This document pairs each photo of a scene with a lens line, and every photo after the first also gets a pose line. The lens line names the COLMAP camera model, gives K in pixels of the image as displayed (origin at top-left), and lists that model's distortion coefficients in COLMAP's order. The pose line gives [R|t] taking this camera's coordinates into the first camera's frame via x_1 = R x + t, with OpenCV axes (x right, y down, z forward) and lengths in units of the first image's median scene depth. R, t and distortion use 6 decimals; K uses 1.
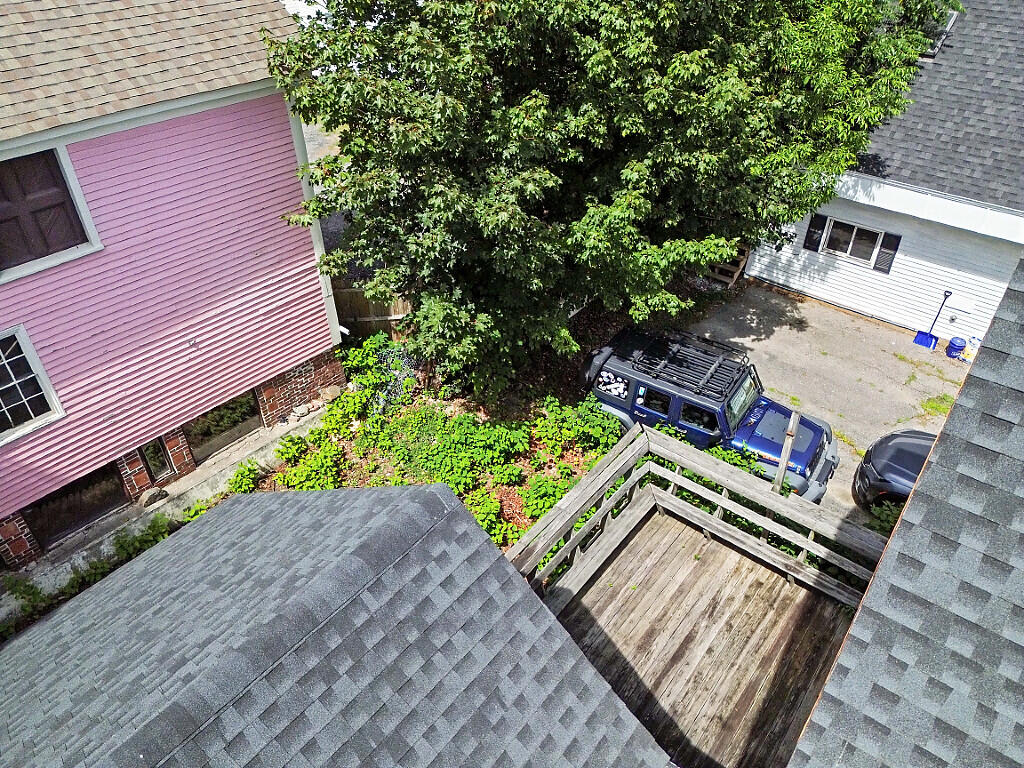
lens RADIAL K [[721.9, 0, 514.2], [0, 721.9, 392.5], [0, 0, 1]] dist [0.075279, -0.065007]
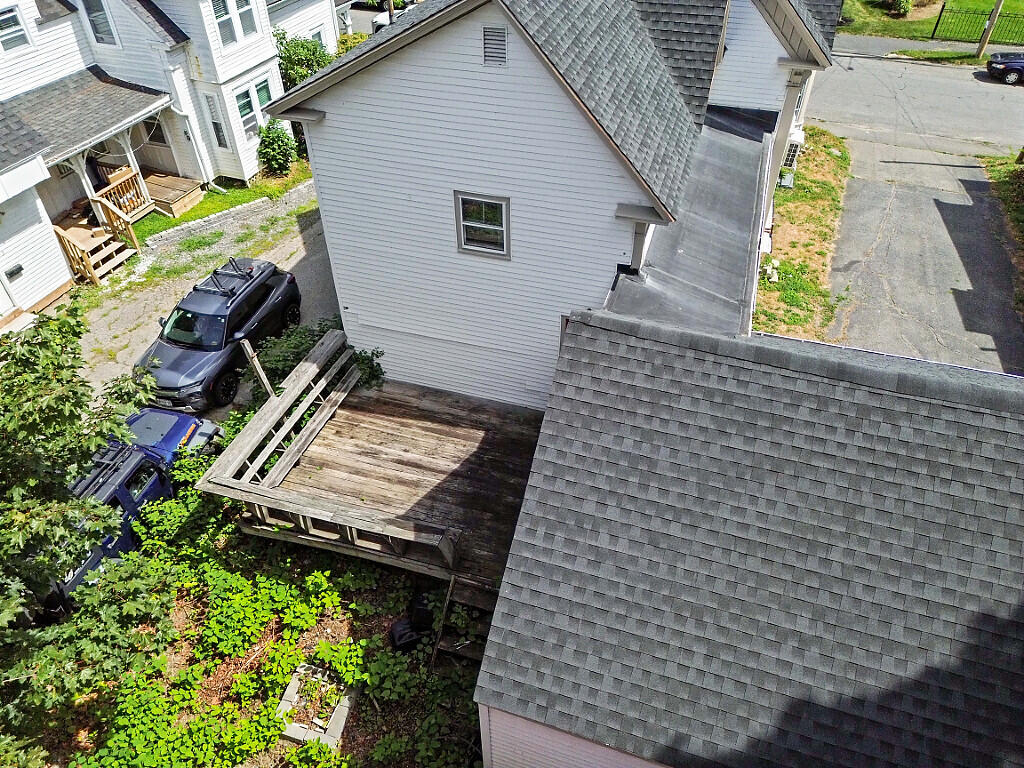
lens RADIAL K [[721.9, 0, 514.2], [0, 721.9, 392.5], [0, 0, 1]] dist [0.075279, -0.065007]
pose [[-0.376479, -0.608712, 0.698379, -0.705431], [0.561228, 0.449916, 0.694693, -0.540605], [-0.737080, 0.653487, 0.172242, 0.519017]]
